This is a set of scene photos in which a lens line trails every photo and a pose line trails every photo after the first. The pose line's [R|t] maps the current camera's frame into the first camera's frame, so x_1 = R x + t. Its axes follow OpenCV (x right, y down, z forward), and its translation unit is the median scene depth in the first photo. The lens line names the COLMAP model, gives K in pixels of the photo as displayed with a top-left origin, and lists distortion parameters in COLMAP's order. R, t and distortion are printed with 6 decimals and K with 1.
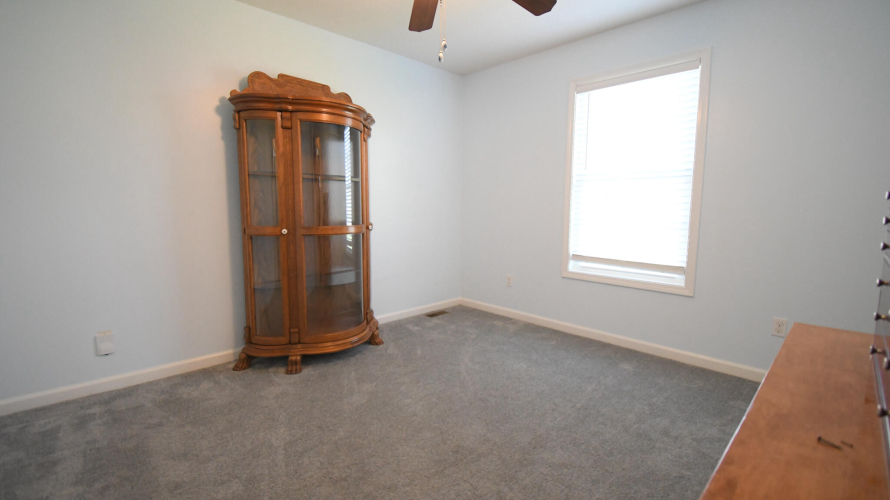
lens RADIAL K [[390.6, 0, 439.7], [0, 390.6, 249.3], [0, 0, 1]] dist [0.018110, -0.024048]
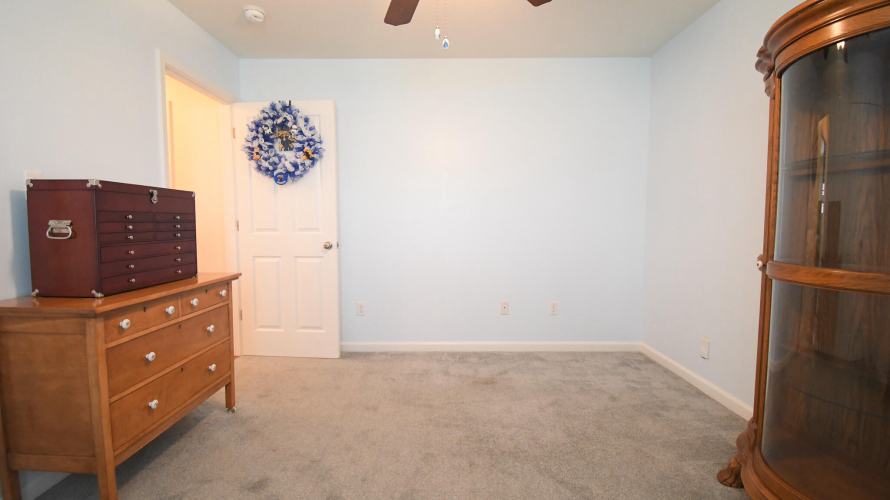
lens RADIAL K [[390.6, 0, 439.7], [0, 390.6, 249.3], [0, 0, 1]] dist [0.018110, -0.024048]
pose [[-0.692718, 0.042501, -0.719956, 0.406020], [-0.085416, 0.986402, 0.140414, -0.113653], [0.716133, 0.158762, -0.679668, 1.029235]]
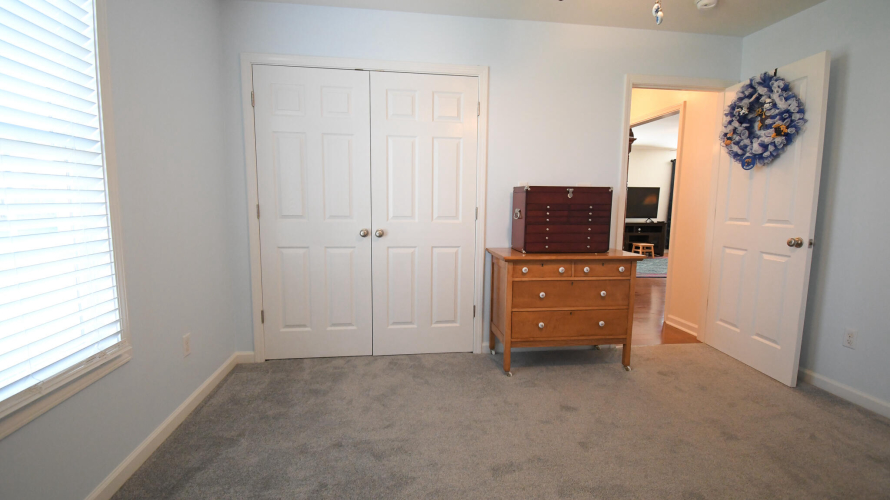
lens RADIAL K [[390.6, 0, 439.7], [0, 390.6, 249.3], [0, 0, 1]] dist [0.018110, -0.024048]
pose [[-0.805296, -0.082593, 0.587092, -0.077544], [0.053015, 0.976250, 0.210059, -0.154399], [-0.590498, 0.200284, -0.781792, 1.210164]]
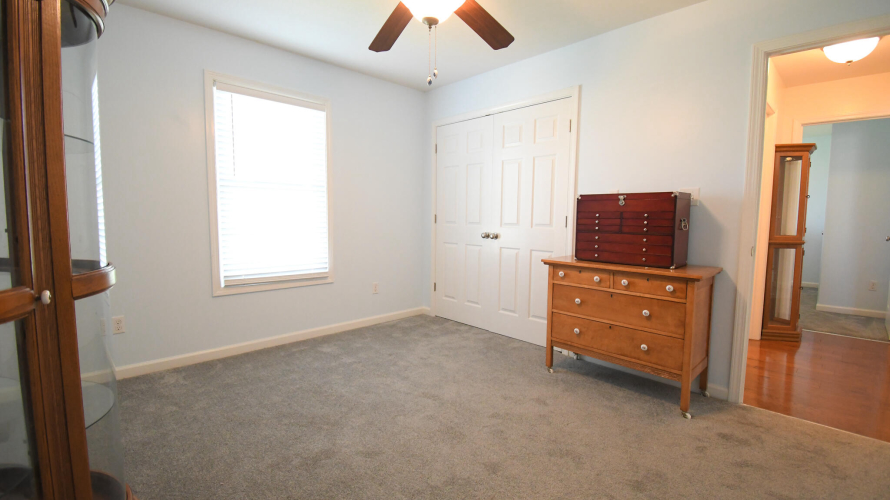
lens RADIAL K [[390.6, 0, 439.7], [0, 390.6, 249.3], [0, 0, 1]] dist [0.018110, -0.024048]
pose [[0.003618, -0.092520, 0.995704, -0.704586], [0.101149, 0.990638, 0.091682, -0.080420], [-0.994865, 0.100383, 0.012942, 0.635197]]
